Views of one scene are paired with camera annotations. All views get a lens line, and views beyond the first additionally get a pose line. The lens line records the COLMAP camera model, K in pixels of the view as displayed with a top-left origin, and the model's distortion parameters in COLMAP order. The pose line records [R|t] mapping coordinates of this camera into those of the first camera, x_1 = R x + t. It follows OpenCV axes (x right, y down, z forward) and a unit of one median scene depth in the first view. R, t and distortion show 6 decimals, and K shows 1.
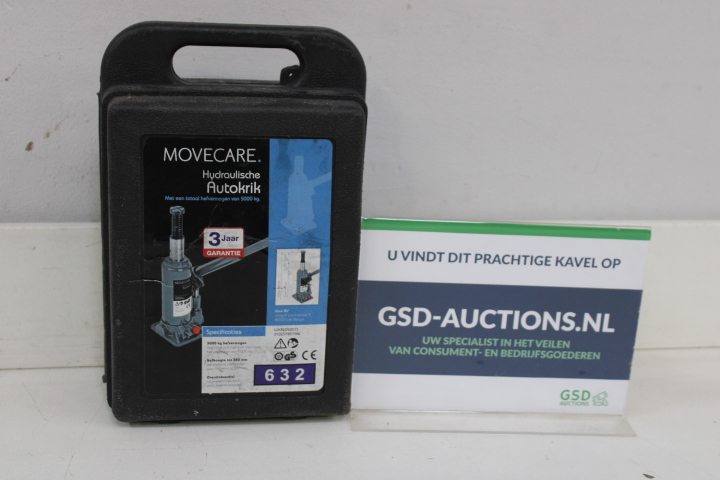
lens RADIAL K [[1000.7, 0, 360.0], [0, 1000.7, 240.0], [0, 0, 1]] dist [-0.058326, 0.068319]
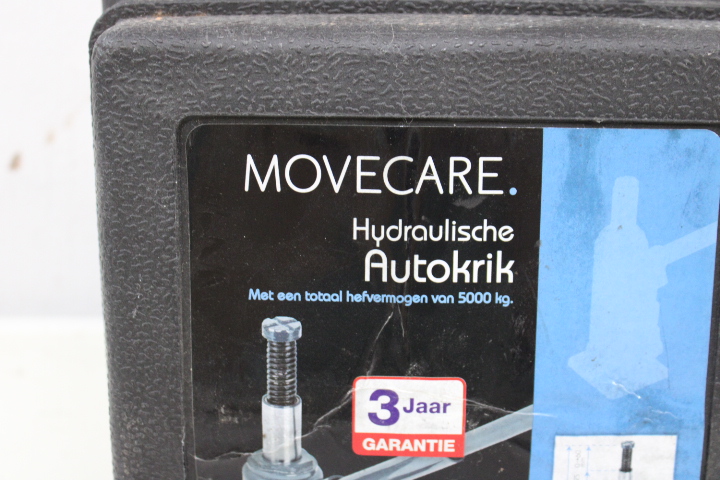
lens RADIAL K [[1000.7, 0, 360.0], [0, 1000.7, 240.0], [0, 0, 1]] dist [-0.058326, 0.068319]
pose [[0.981624, 0.007156, -0.190693, -0.083858], [-0.013089, 0.999468, -0.029876, -0.049571], [0.190378, 0.031823, 0.981195, 0.629170]]
